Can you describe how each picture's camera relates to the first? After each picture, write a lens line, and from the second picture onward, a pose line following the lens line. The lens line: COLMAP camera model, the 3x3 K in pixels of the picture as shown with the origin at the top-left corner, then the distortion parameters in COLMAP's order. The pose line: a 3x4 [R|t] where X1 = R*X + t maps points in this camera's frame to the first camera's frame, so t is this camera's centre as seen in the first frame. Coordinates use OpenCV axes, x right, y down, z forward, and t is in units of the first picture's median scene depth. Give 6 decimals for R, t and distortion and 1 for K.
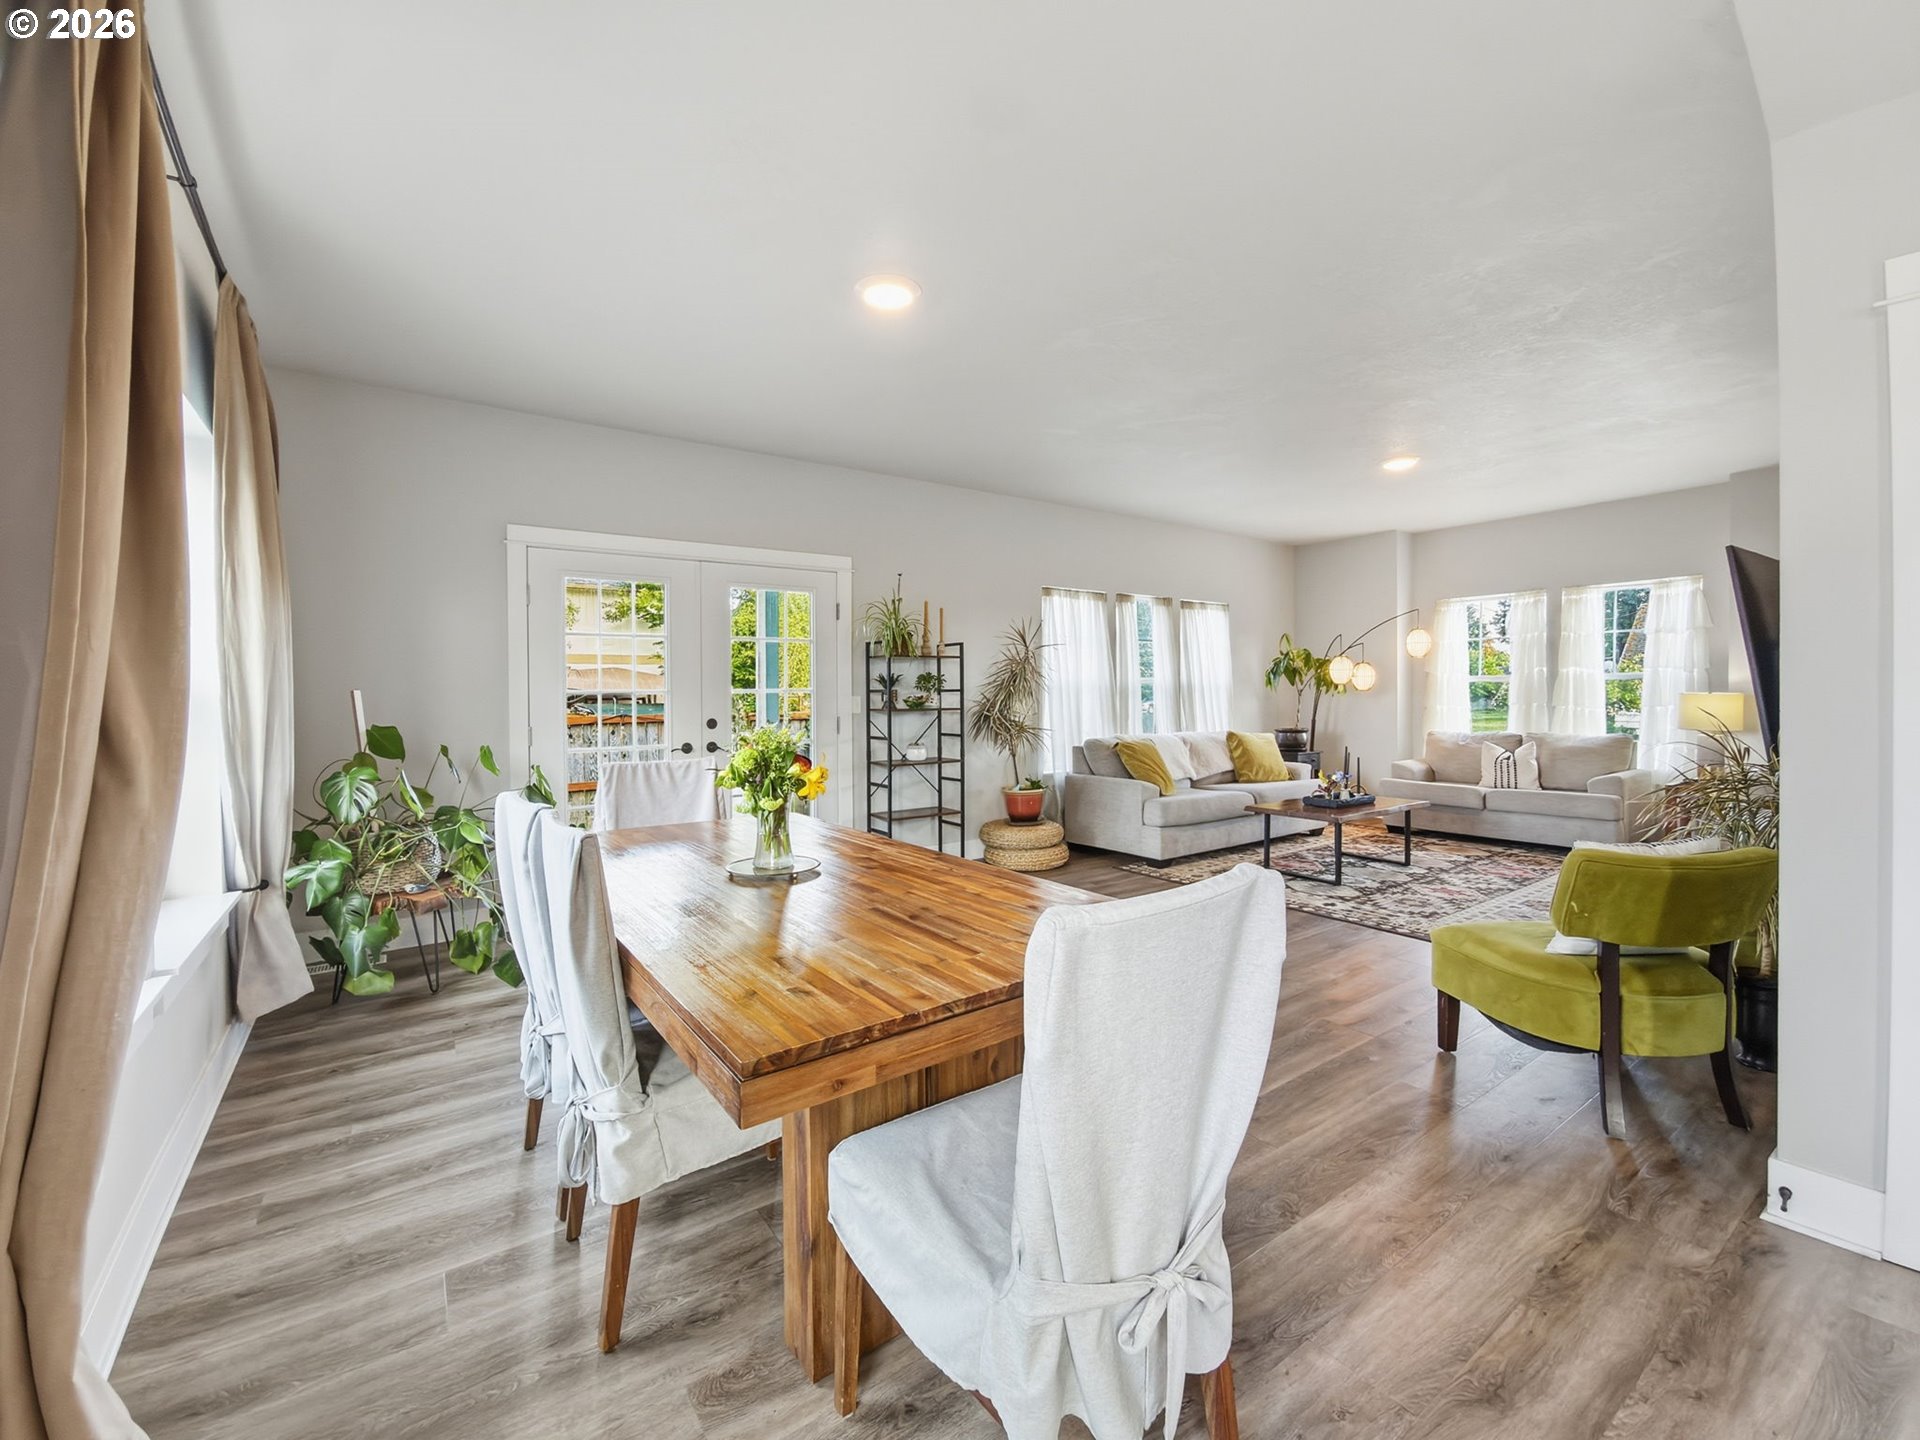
lens RADIAL K [[777.7, 0, 954.7], [0, 777.7, 708.6], [0, 0, 1]] dist [-0.002806, -0.000247]
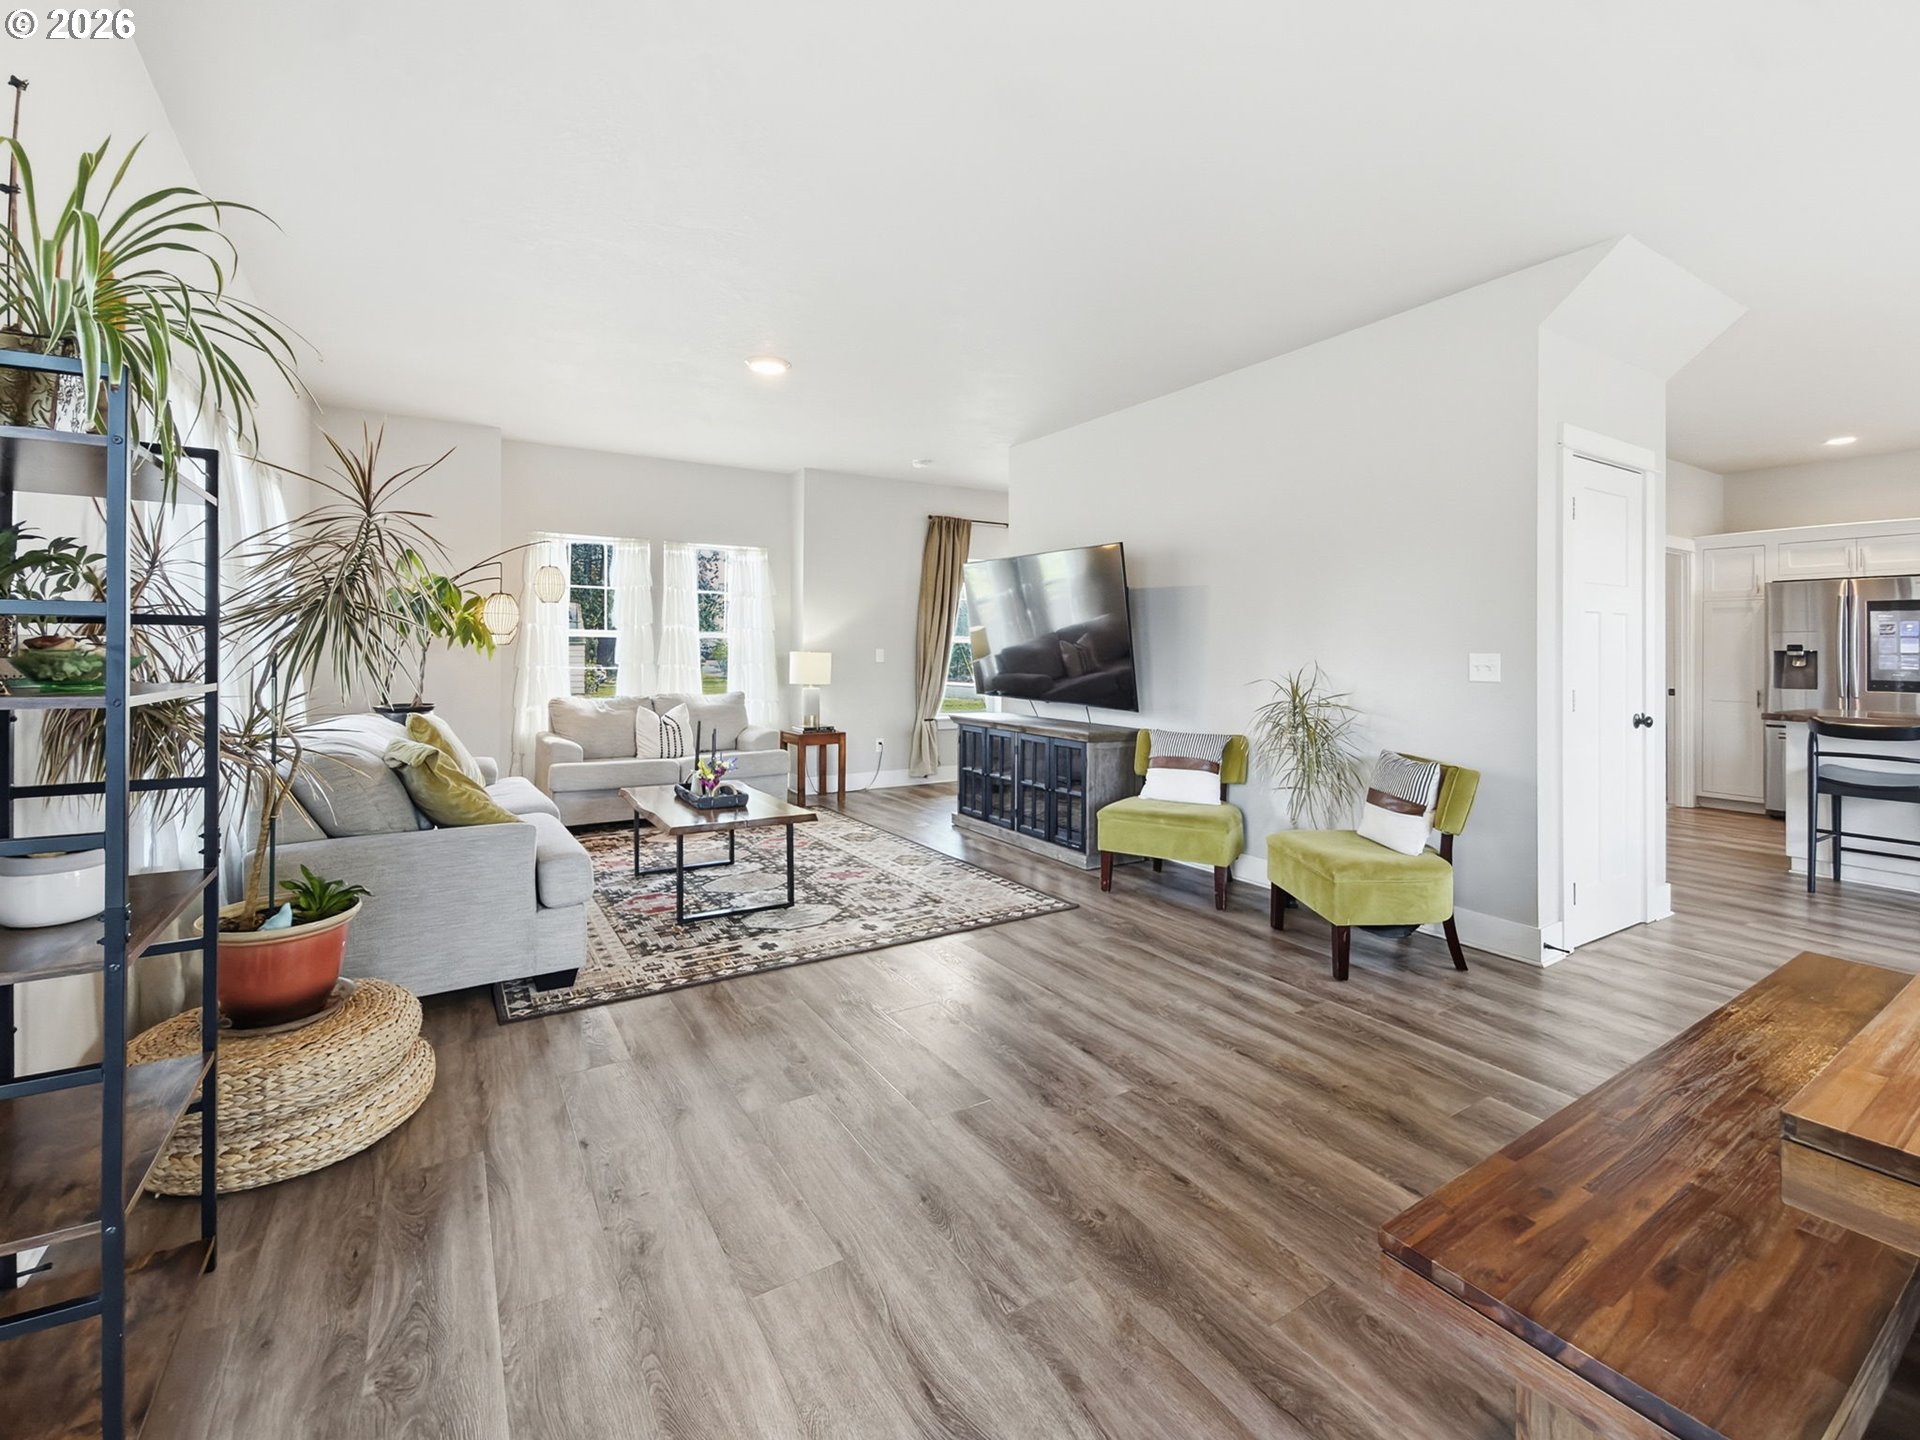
lens RADIAL K [[826.3, 0, 951.4], [0, 826.3, 659.5], [0, 0, 1]] dist [-0.002716, 0.000132]
pose [[0.044528, -0.000622, 0.999008, -0.261496], [0.008881, 0.999961, 0.000226, -0.006029], [-0.998969, 0.008862, 0.044531, 0.686578]]
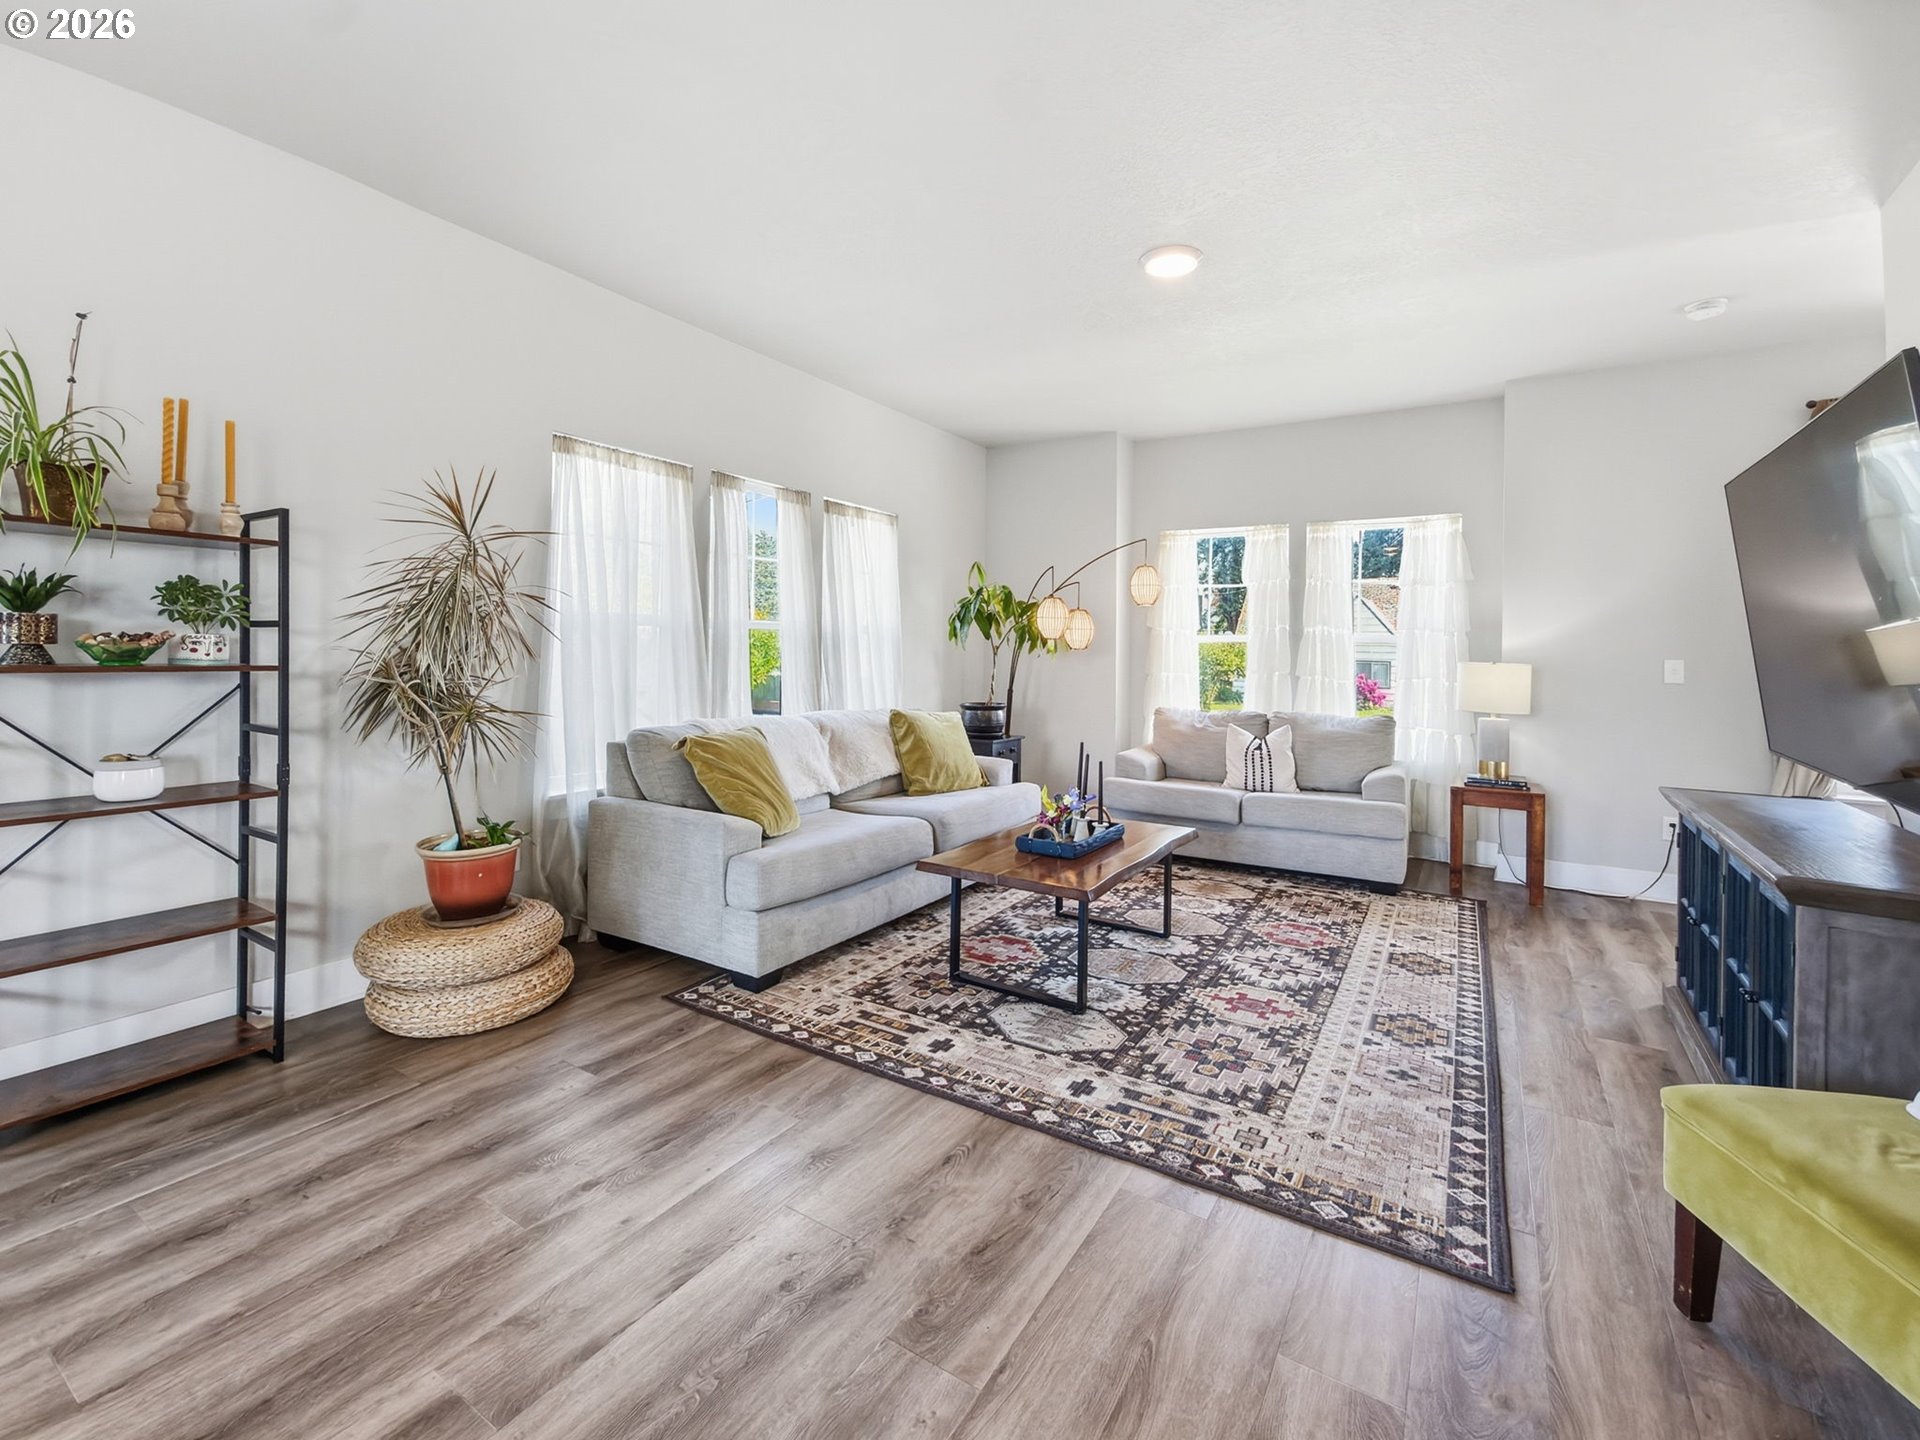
lens RADIAL K [[834.8, 0, 960.2], [0, 834.8, 671.0], [0, 0, 1]] dist [0.000042, 0.000770]
pose [[0.916592, 0.013844, 0.399585, 0.156063], [-0.015608, 0.999878, 0.001160, -0.004082], [-0.399520, -0.007300, 0.916695, 0.427362]]
